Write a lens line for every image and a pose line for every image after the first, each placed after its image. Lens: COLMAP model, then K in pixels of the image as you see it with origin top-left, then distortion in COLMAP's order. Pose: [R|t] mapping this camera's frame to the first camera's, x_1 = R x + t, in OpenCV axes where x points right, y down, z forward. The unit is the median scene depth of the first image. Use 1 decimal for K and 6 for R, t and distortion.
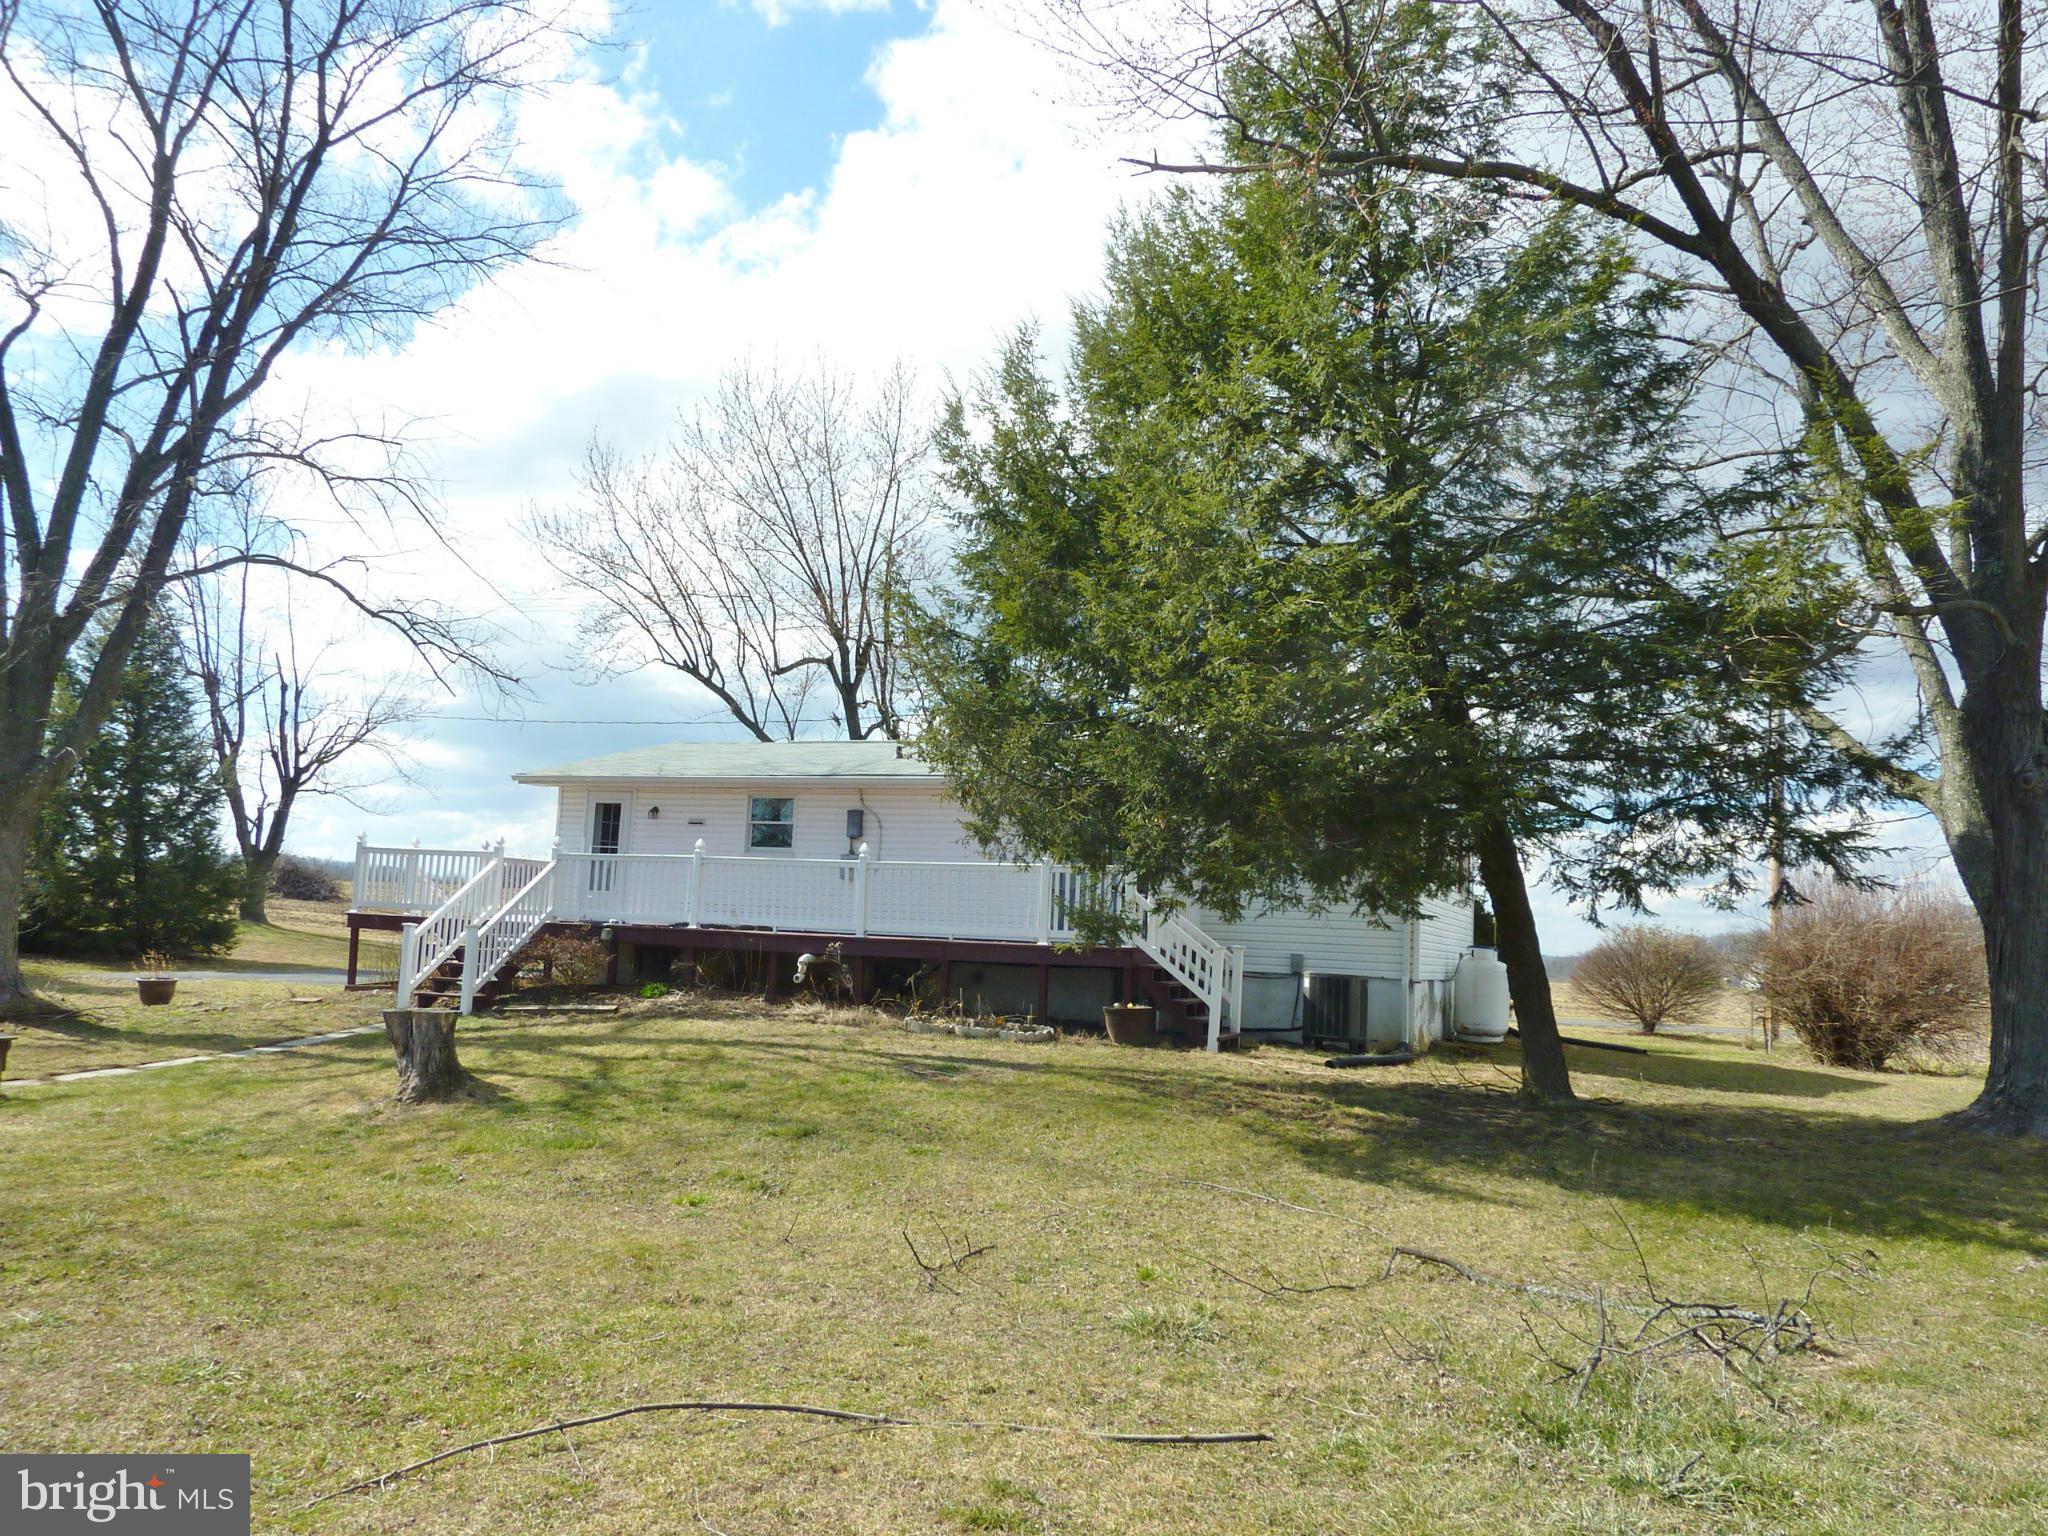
lens RADIAL K [[1555.3, 0, 1028.4], [0, 1555.3, 763.6], [0, 0, 1]] dist [-0.021627, -0.015048]
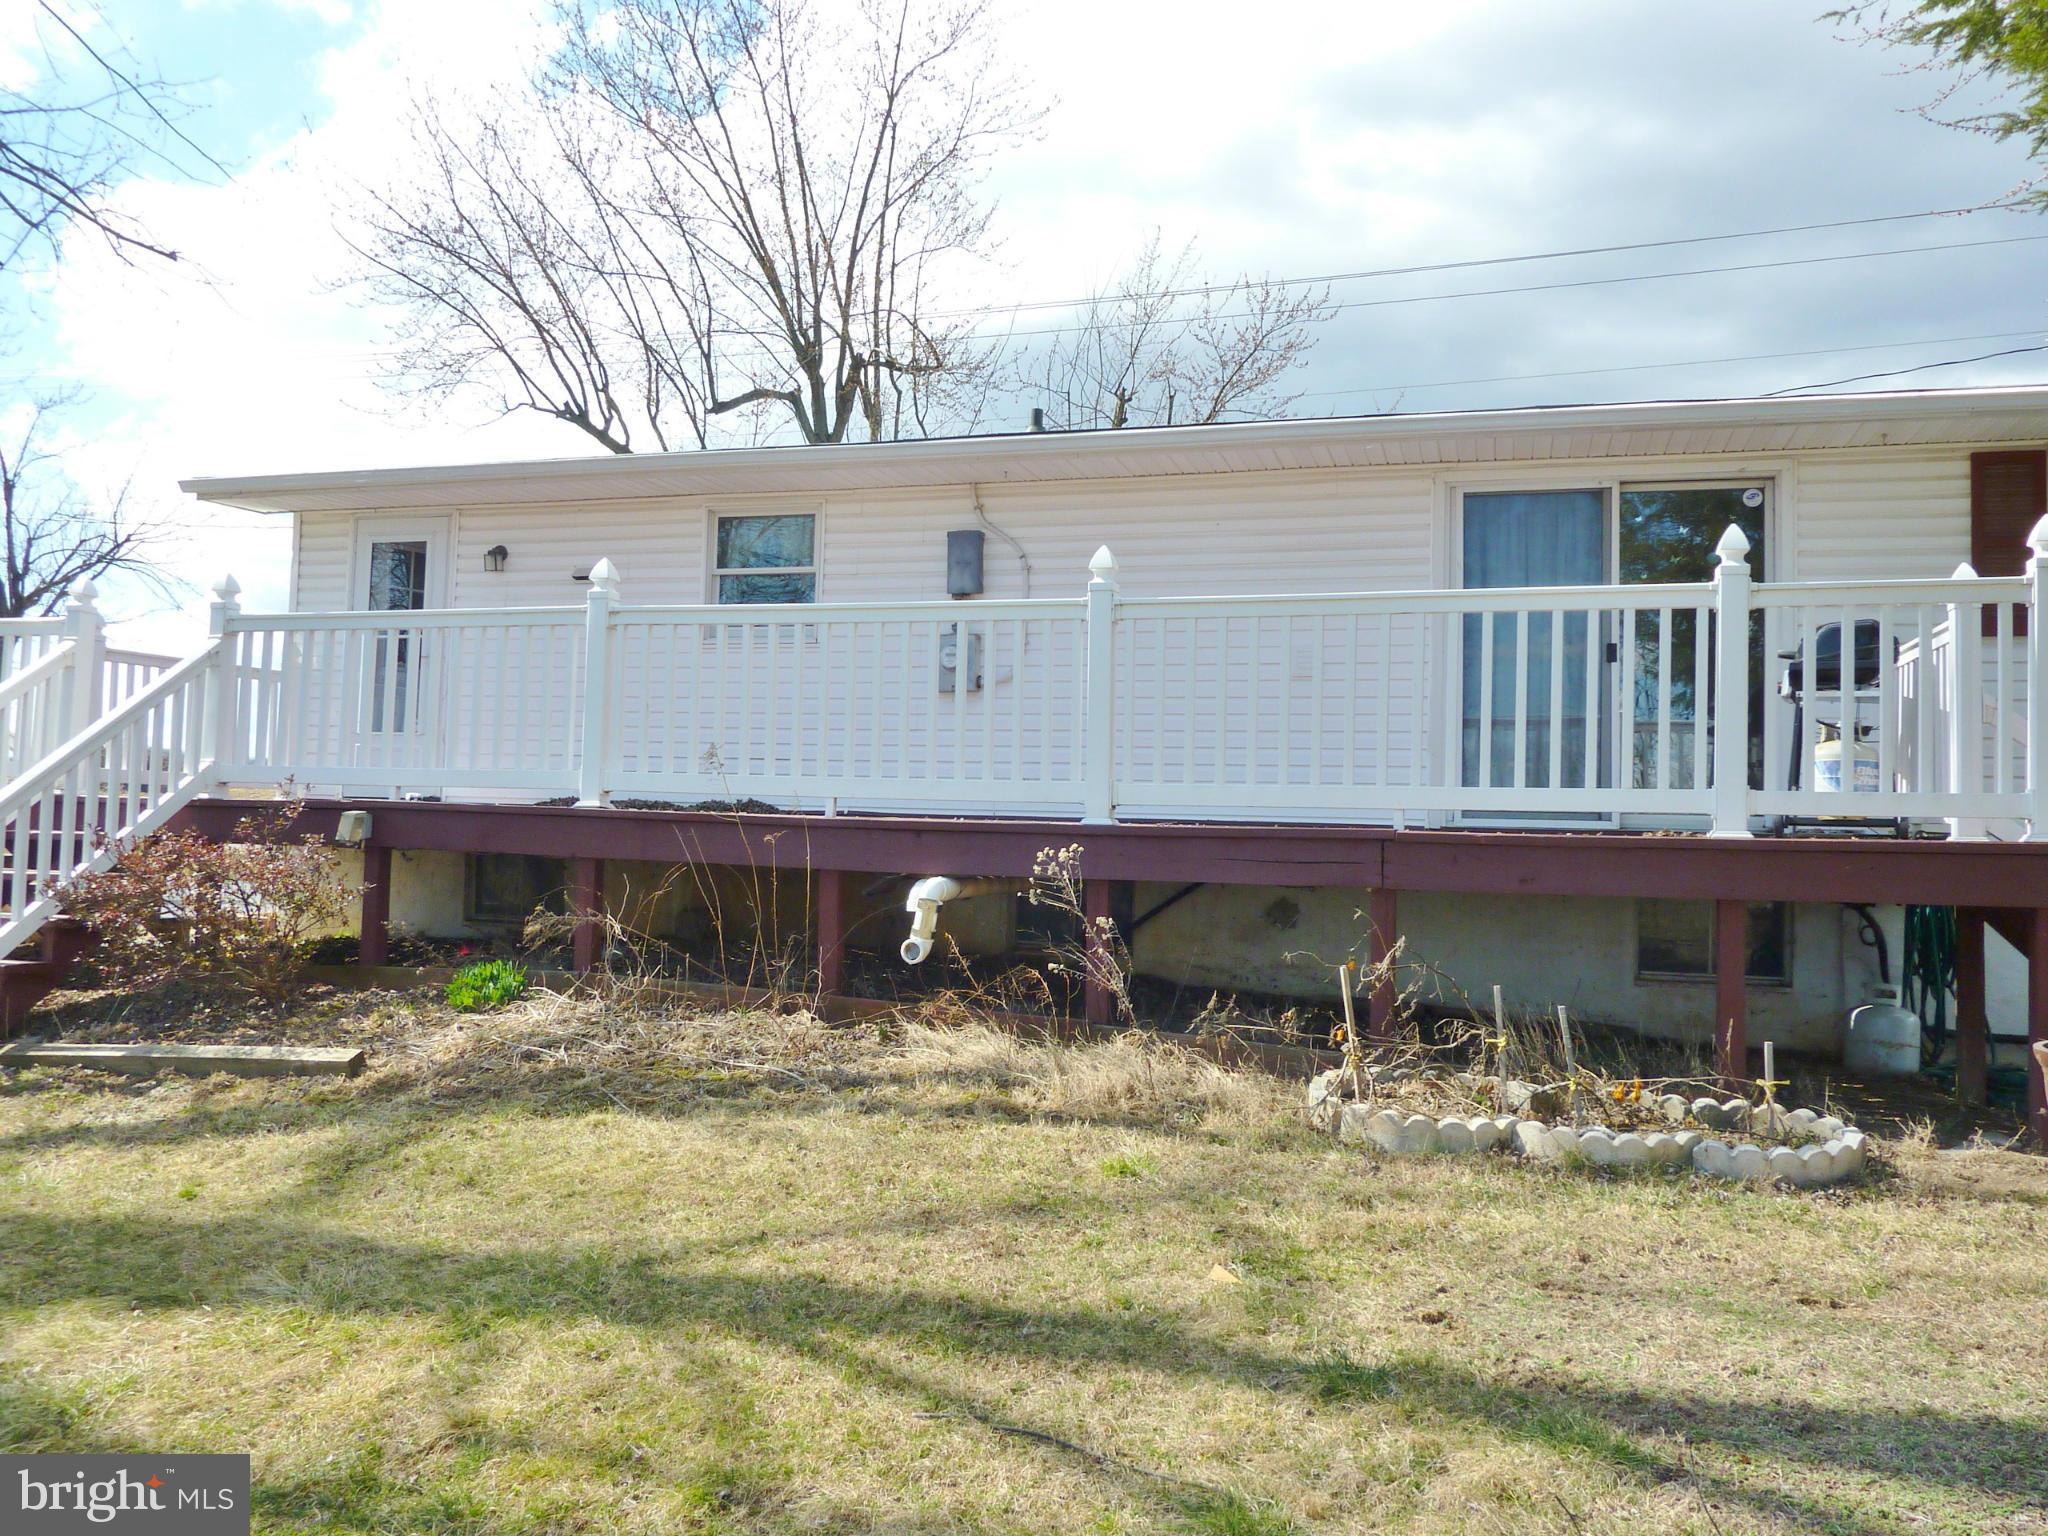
lens RADIAL K [[1555.3, 0, 973.0], [0, 1555.3, 784.5], [0, 0, 1]] dist [-0.021627, -0.015048]
pose [[0.999476, -0.013393, 0.029479, -0.119615], [0.010814, 0.996239, 0.085975, 0.061380], [-0.030520, -0.085611, 0.995861, 0.552960]]
